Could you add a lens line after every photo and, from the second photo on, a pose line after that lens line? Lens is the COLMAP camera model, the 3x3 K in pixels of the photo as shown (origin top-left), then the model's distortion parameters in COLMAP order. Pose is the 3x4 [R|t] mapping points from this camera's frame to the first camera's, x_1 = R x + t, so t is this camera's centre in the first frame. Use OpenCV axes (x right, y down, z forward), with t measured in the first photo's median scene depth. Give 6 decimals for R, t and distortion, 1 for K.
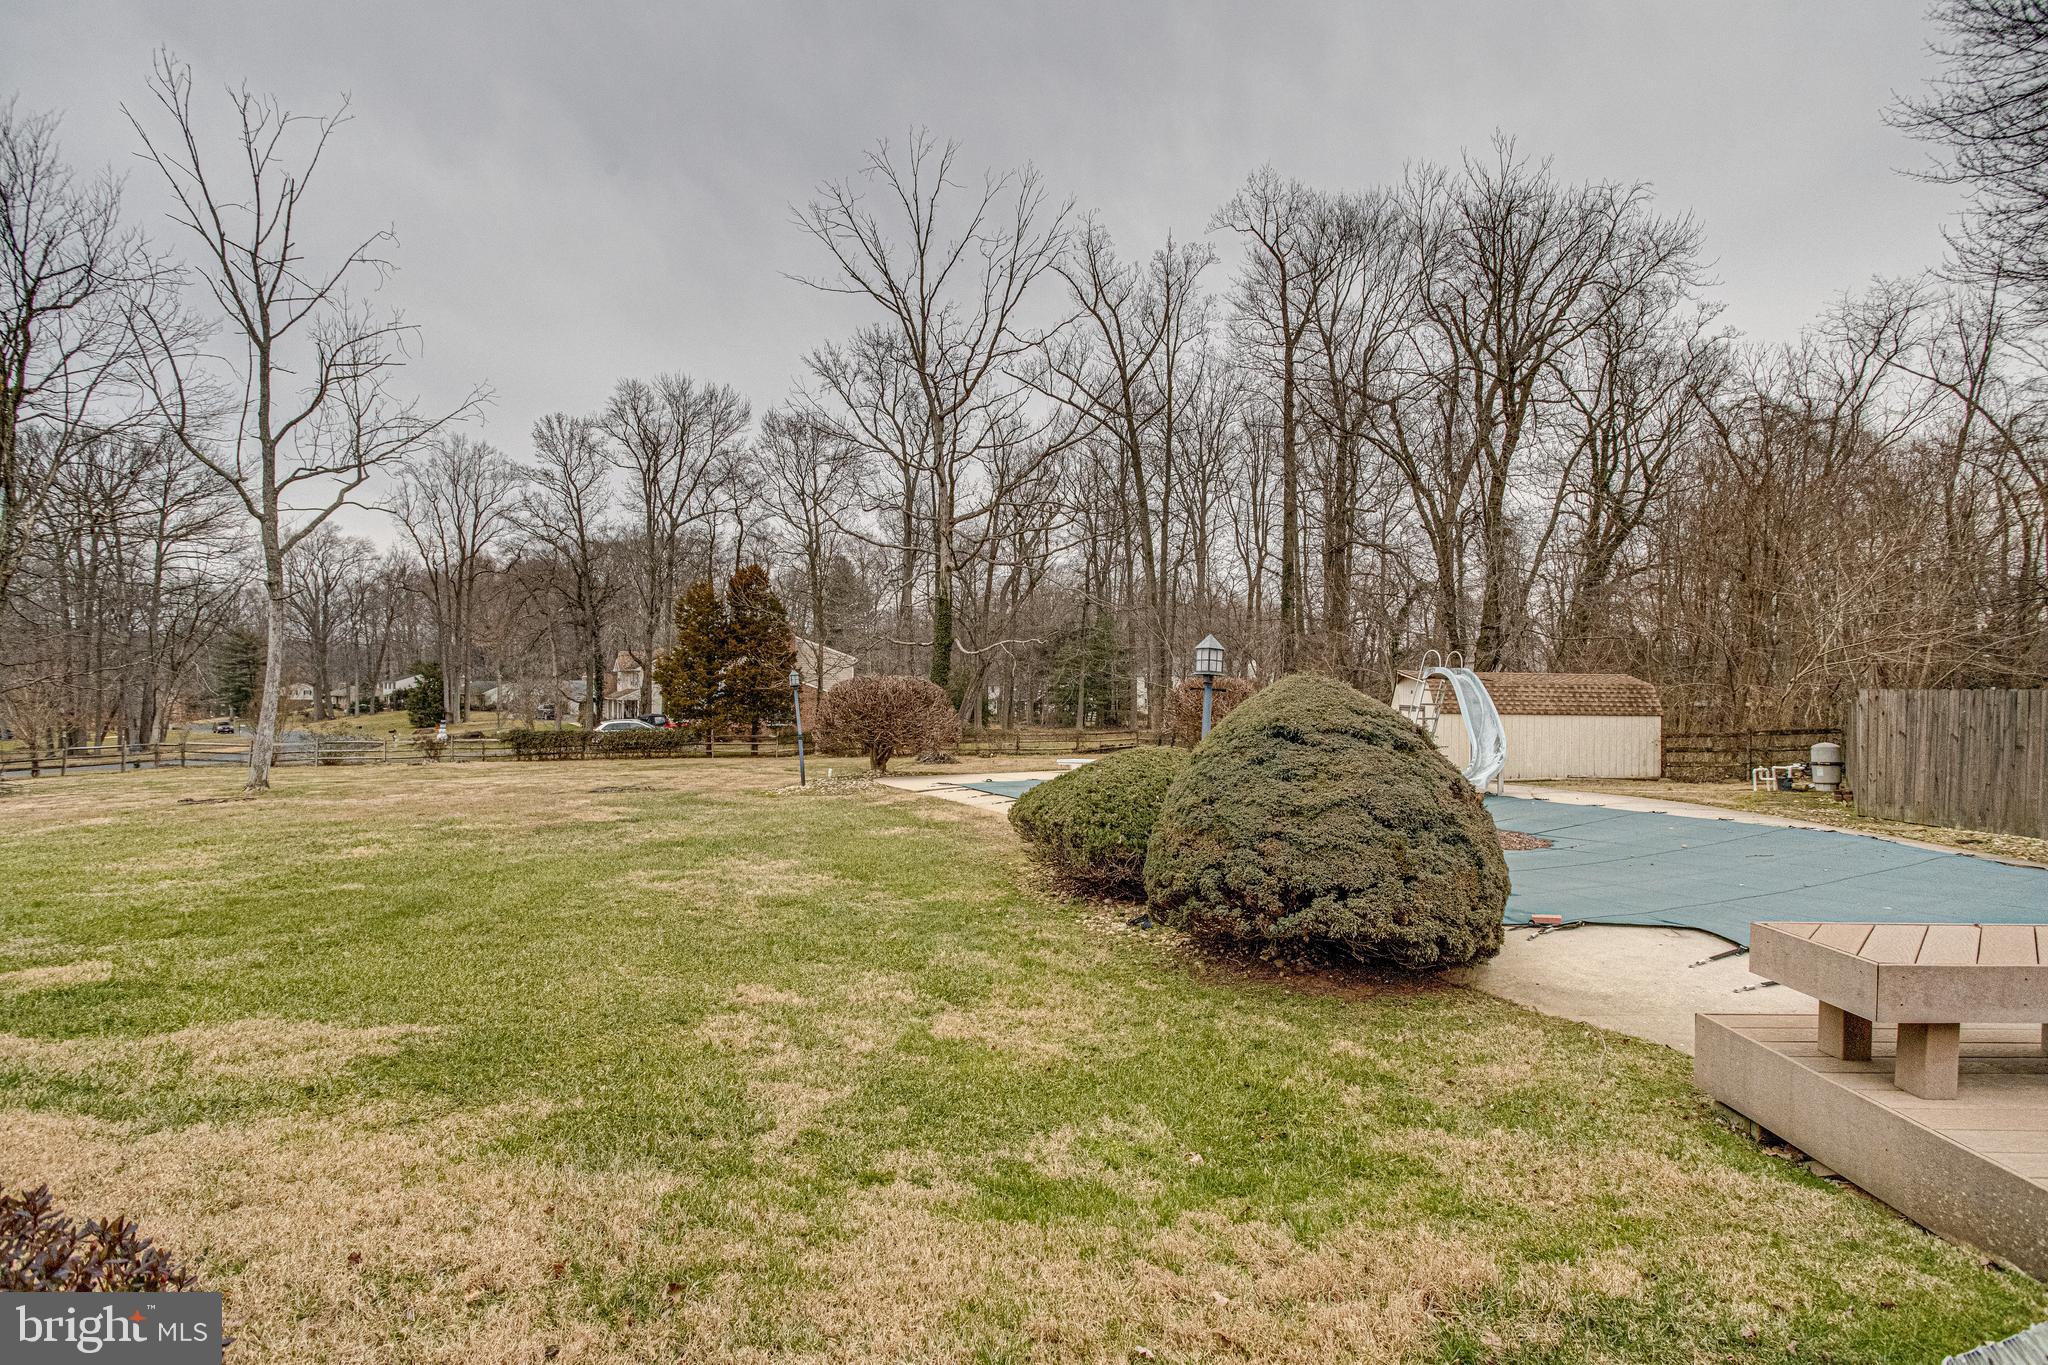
lens RADIAL K [[981.3, 0, 1036.0], [0, 981.3, 686.1], [0, 0, 1]] dist [-0.038550, 0.009412]
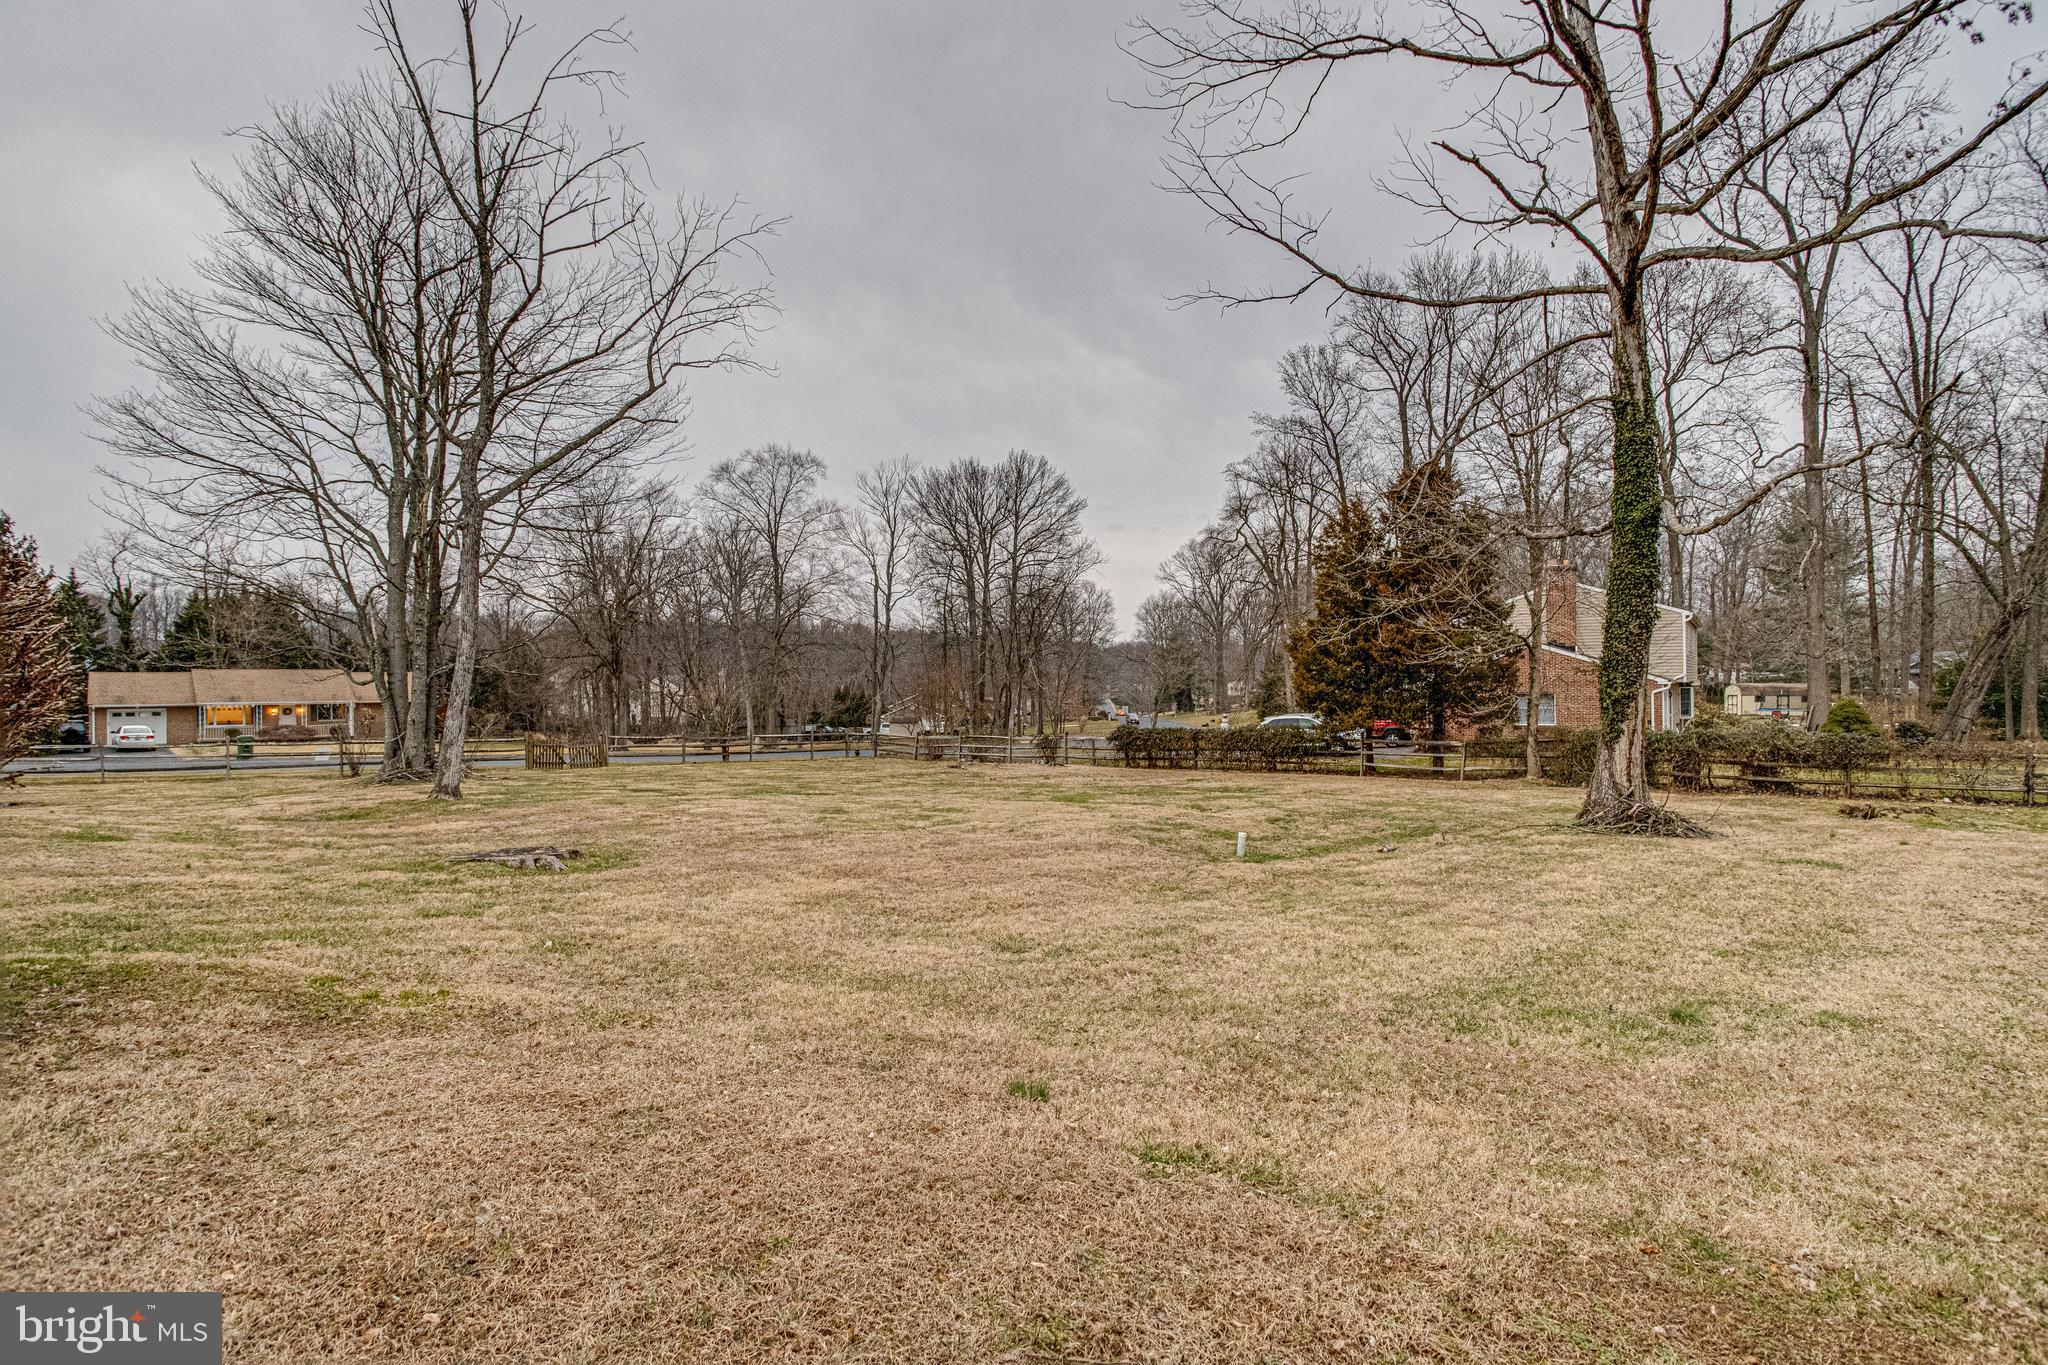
lens RADIAL K [[1023.3, 0, 1038.9], [0, 1023.3, 679.3], [0, 0, 1]] dist [-0.034119, -0.000390]
pose [[0.625570, -0.018933, -0.779938, 0.049368], [0.011999, 0.999821, -0.014647, 0.017823], [0.780075, -0.000195, 0.625685, 0.409830]]
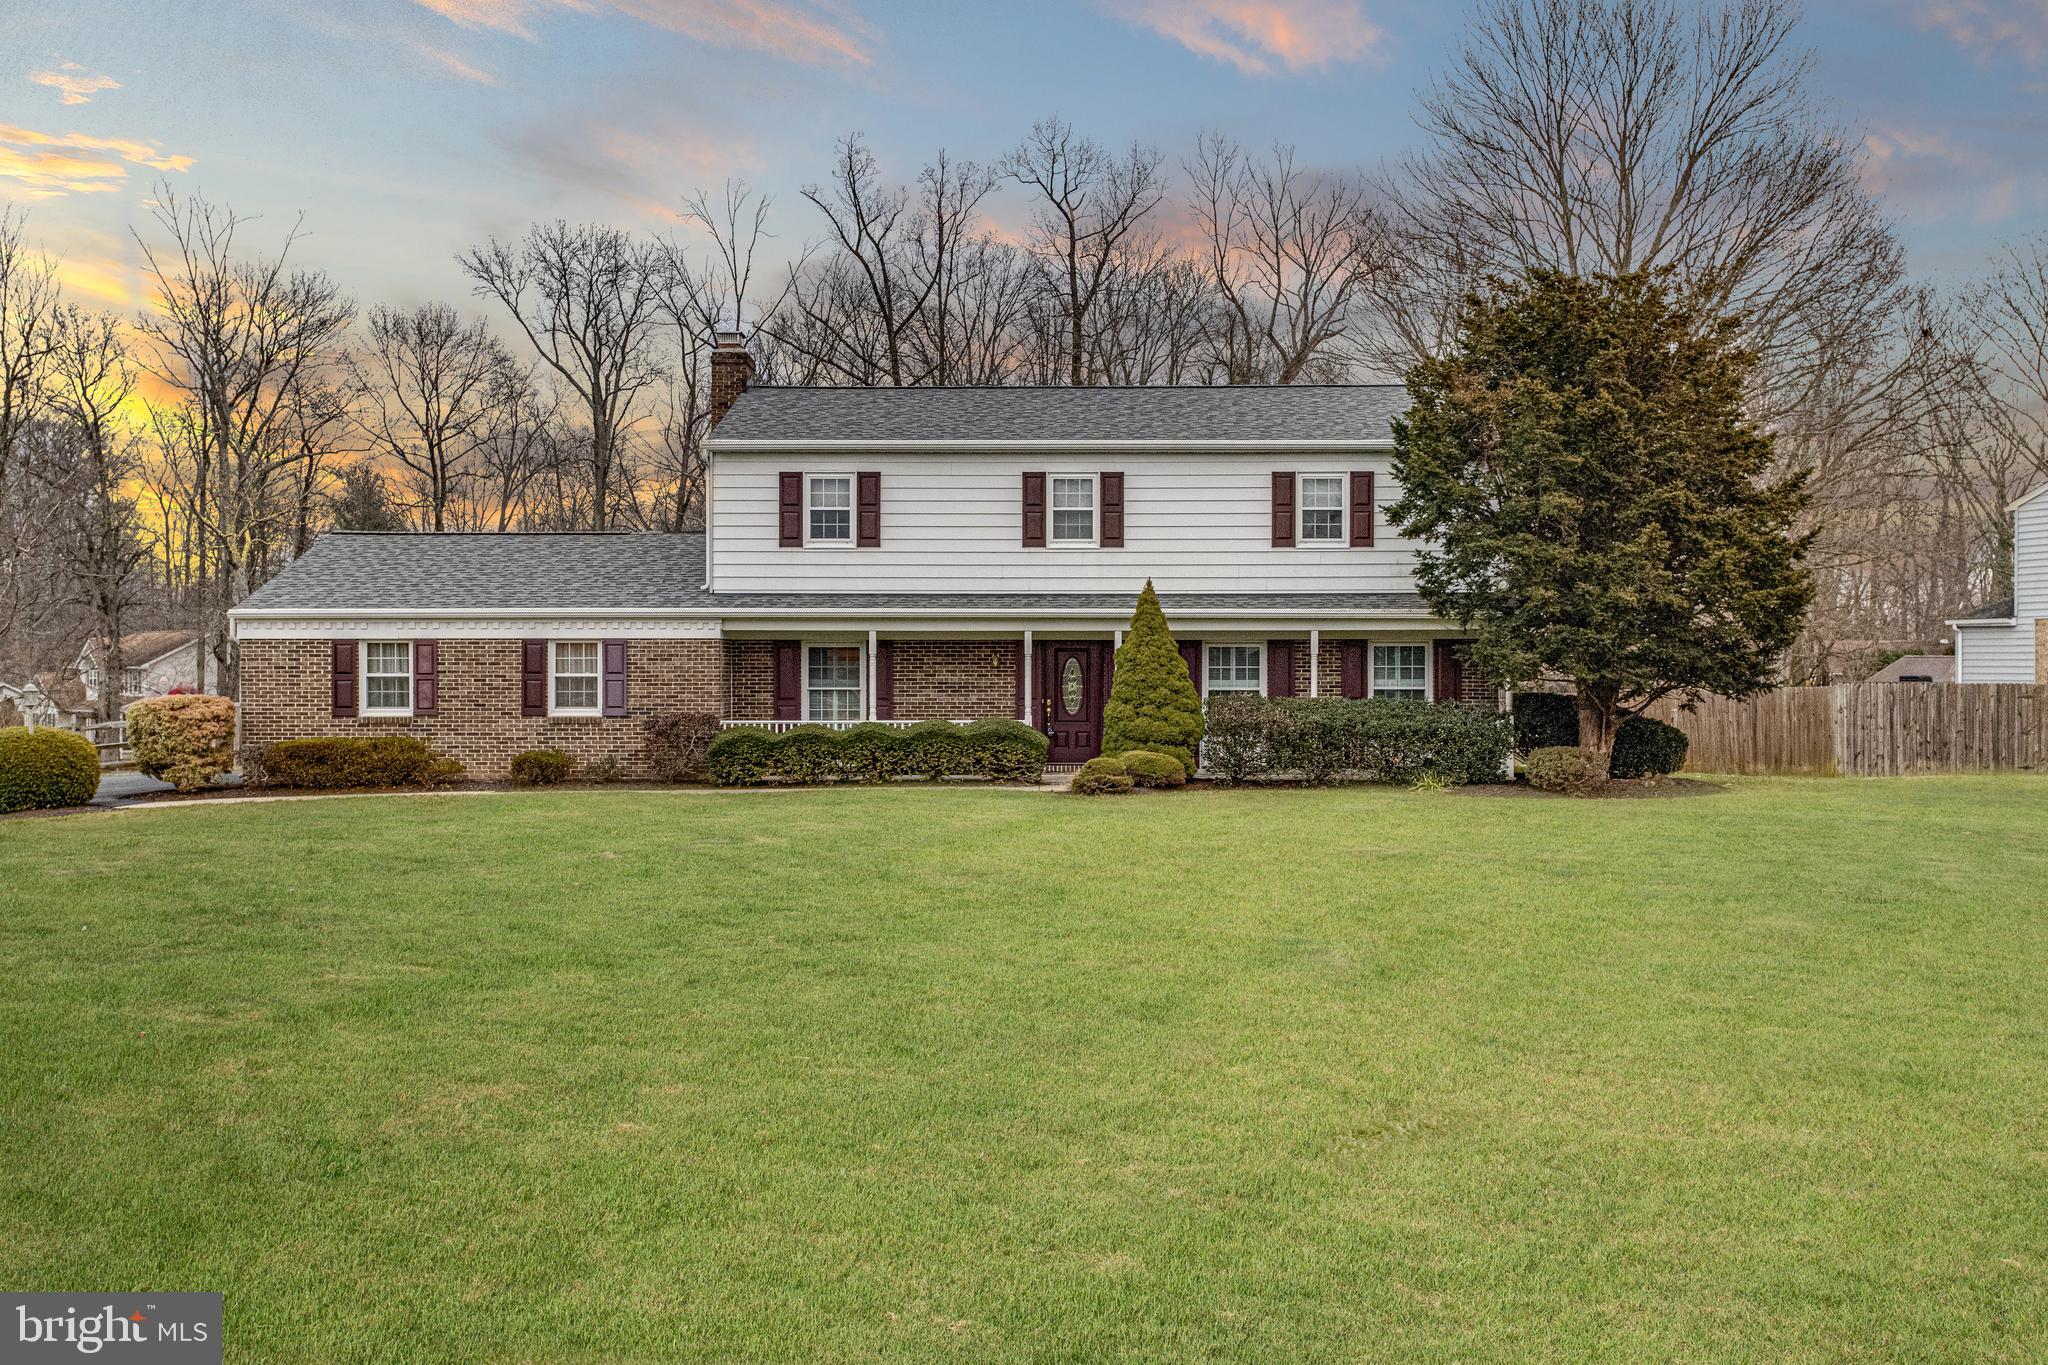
lens RADIAL K [[1942.8, 0, 1025.8], [0, 1942.8, 650.9], [0, 0, 1]] dist [0.030497, 0.000000]
pose [[0.978214, -0.004789, 0.207542, -0.166631], [0.006983, 0.999927, -0.009844, -0.018986], [-0.207479, 0.011079, 0.978177, -0.764540]]
